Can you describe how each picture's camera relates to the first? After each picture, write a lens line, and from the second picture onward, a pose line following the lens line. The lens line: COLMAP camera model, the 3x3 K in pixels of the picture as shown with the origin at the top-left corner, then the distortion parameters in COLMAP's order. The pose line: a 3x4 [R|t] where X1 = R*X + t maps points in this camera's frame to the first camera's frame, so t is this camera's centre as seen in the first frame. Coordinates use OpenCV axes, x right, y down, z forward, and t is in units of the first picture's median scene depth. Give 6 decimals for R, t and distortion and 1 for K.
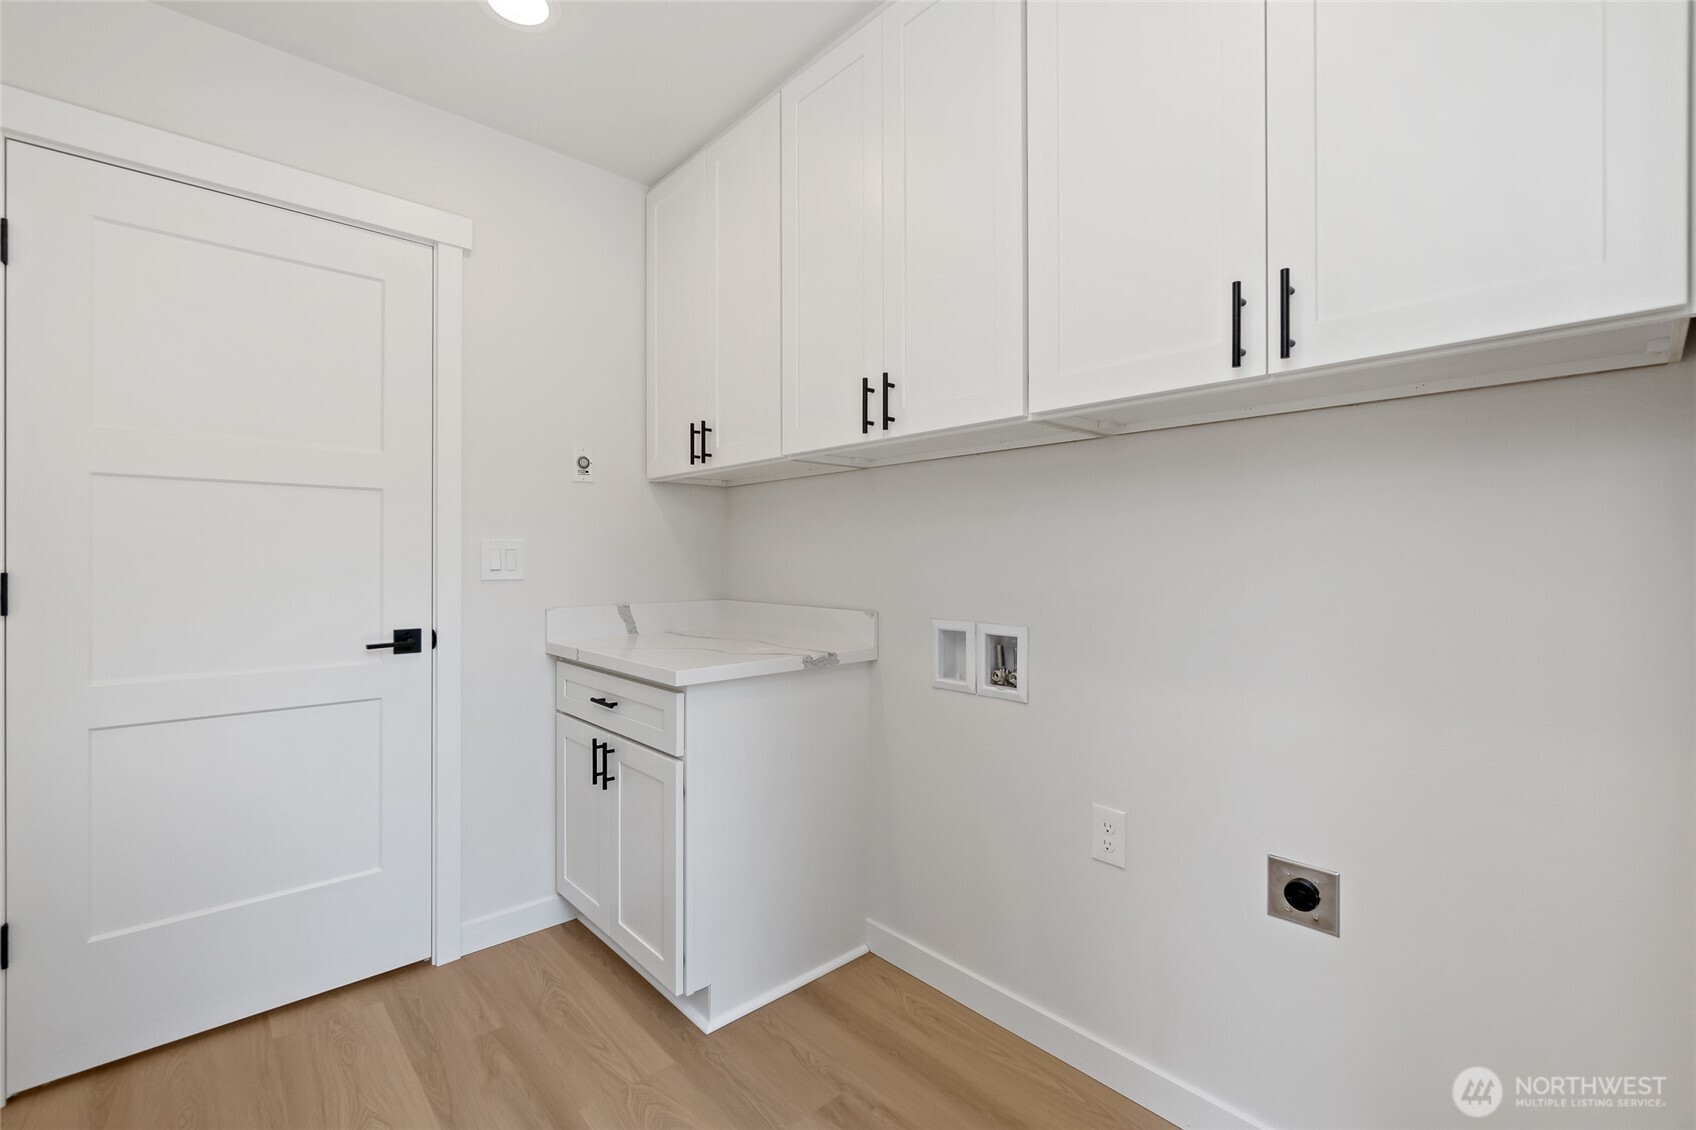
lens RADIAL K [[773.2, 0, 848.4], [0, 773.2, 555.4], [0, 0, 1]] dist [0.002809, 0.000389]
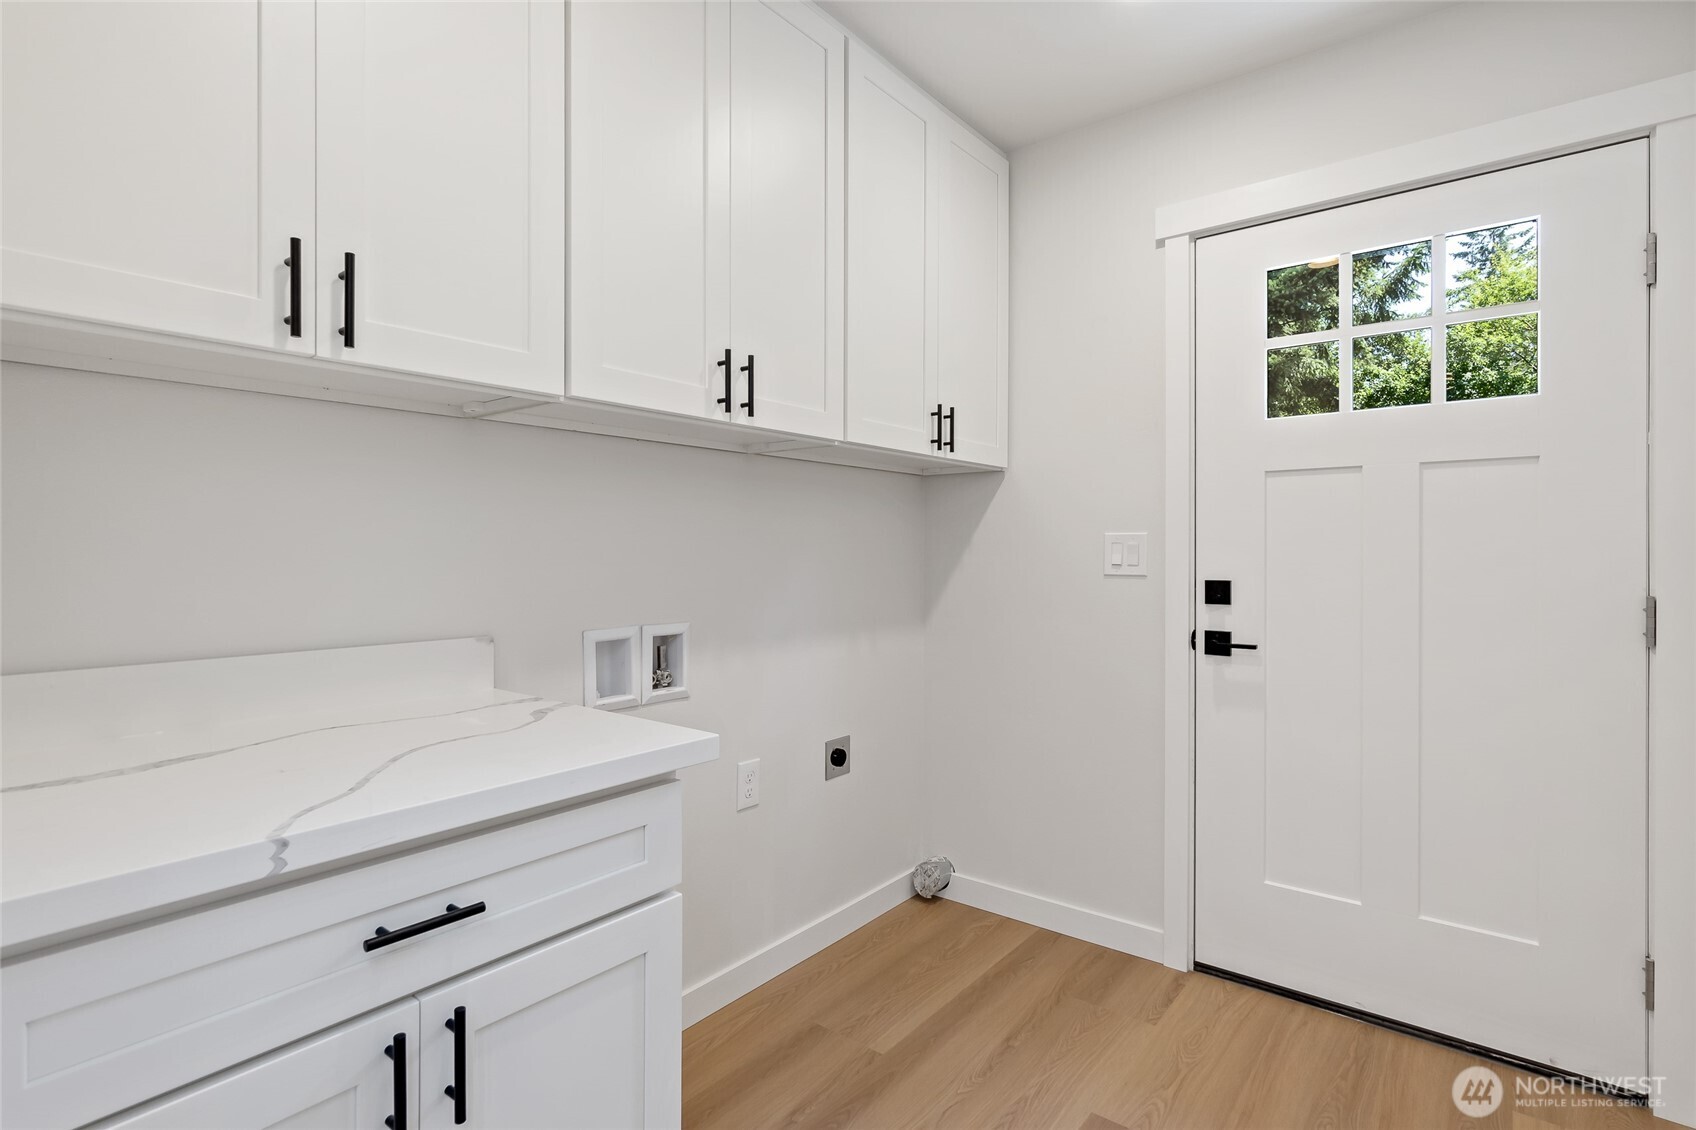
lens RADIAL K [[810.3, 0, 839.2], [0, 810.3, 551.9], [0, 0, 1]] dist [-0.003433, -0.000329]
pose [[-0.146506, 0.002808, 0.989206, -0.820503], [0.006271, 0.999979, -0.001910, 0.002806], [-0.989190, 0.005924, -0.146521, 0.915132]]
